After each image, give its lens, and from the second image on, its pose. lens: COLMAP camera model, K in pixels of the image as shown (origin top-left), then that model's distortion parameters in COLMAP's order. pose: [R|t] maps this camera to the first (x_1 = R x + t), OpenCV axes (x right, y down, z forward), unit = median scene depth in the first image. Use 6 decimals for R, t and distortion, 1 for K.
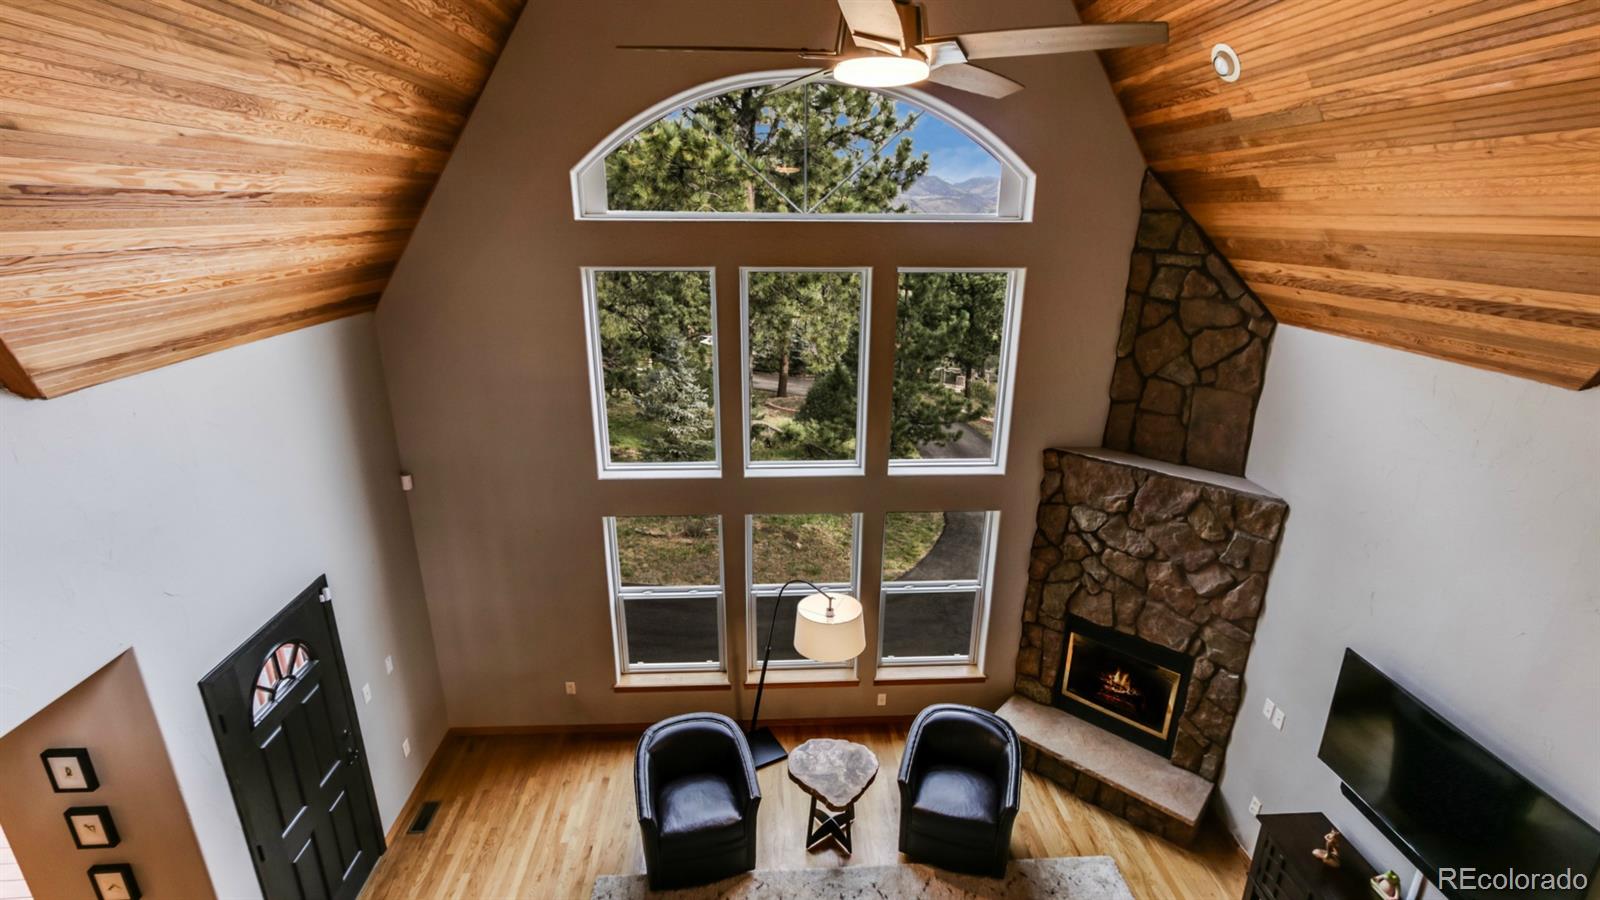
lens RADIAL K [[730.4, 0, 798.1], [0, 730.4, 462.2], [0, 0, 1]] dist [-0.000953, 0.004330]
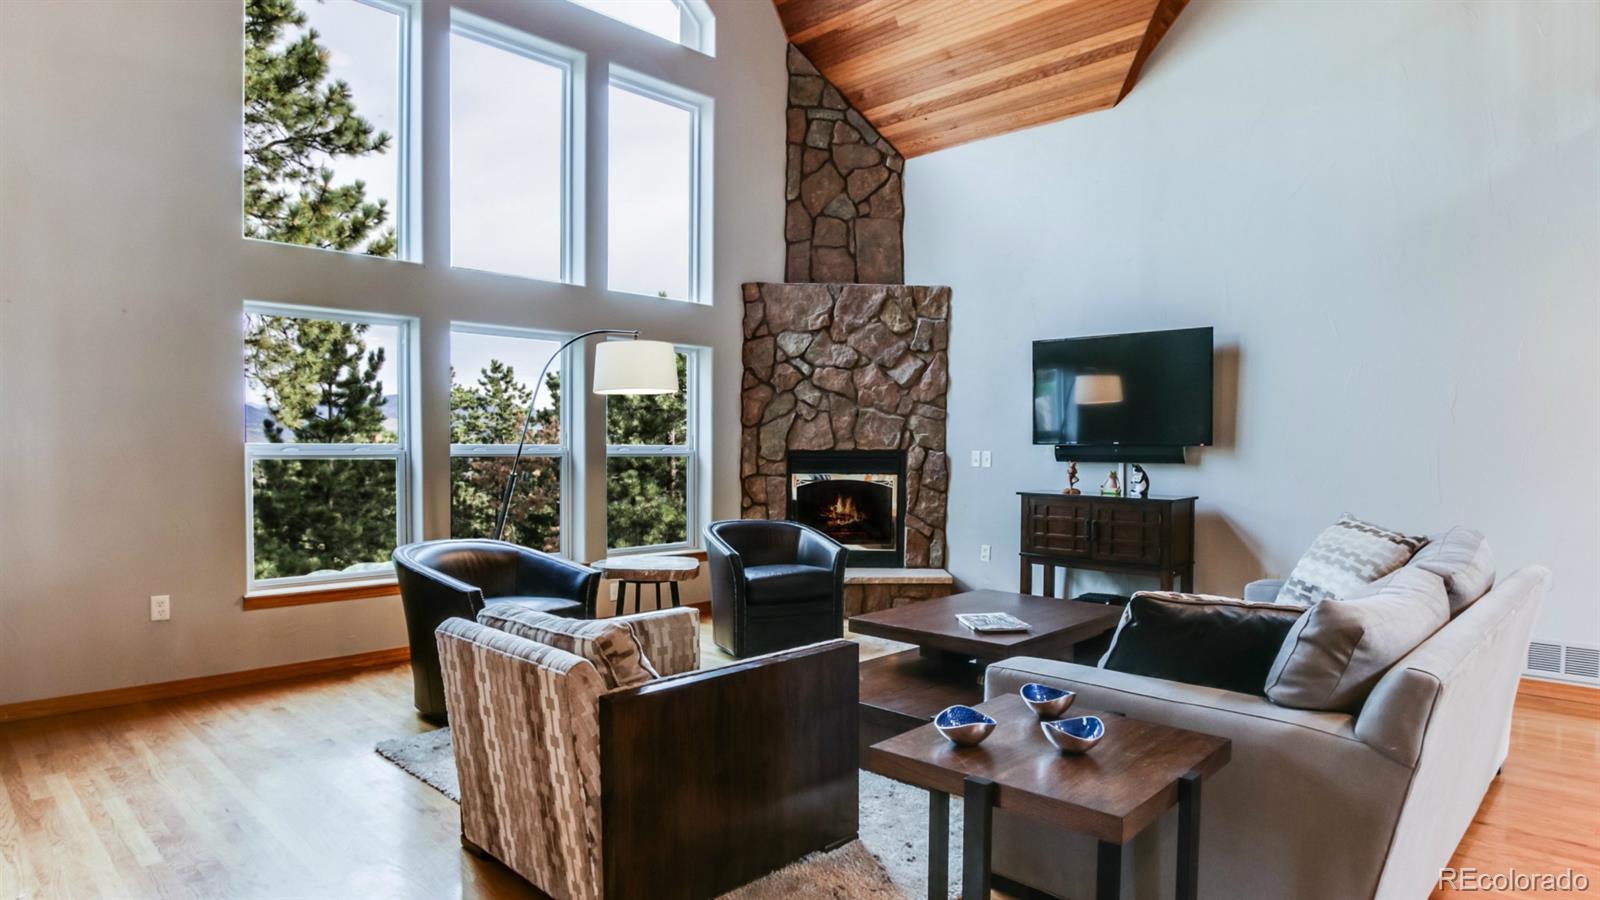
lens RADIAL K [[912.0, 0, 834.3], [0, 912.0, 479.3], [0, 0, 1]] dist [-0.046820, 0.000020]
pose [[0.720256, -0.026711, 0.693194, -0.489593], [0.226480, 0.953558, -0.198578, 0.566345], [-0.655697, 0.300022, 0.692856, 0.144081]]
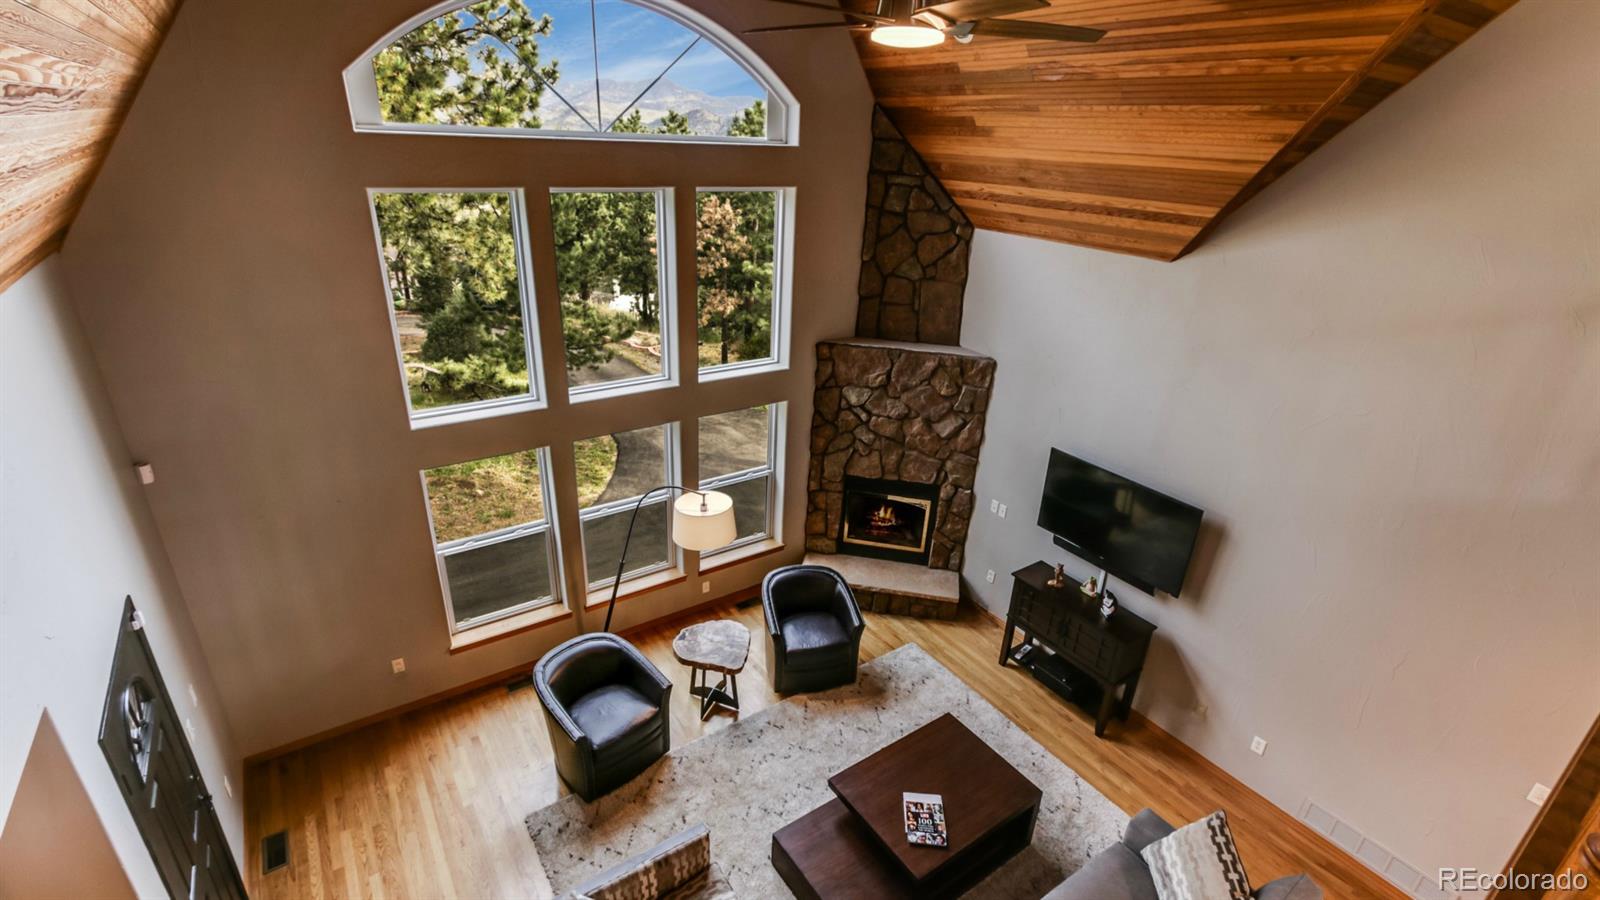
lens RADIAL K [[730.4, 0, 798.1], [0, 730.4, 462.2], [0, 0, 1]] dist [-0.000953, 0.004330]
pose [[0.852421, -0.188508, 0.487692, -0.337205], [0.136270, 0.980607, 0.140853, 0.000210], [-0.504786, -0.053608, 0.861578, -0.026224]]
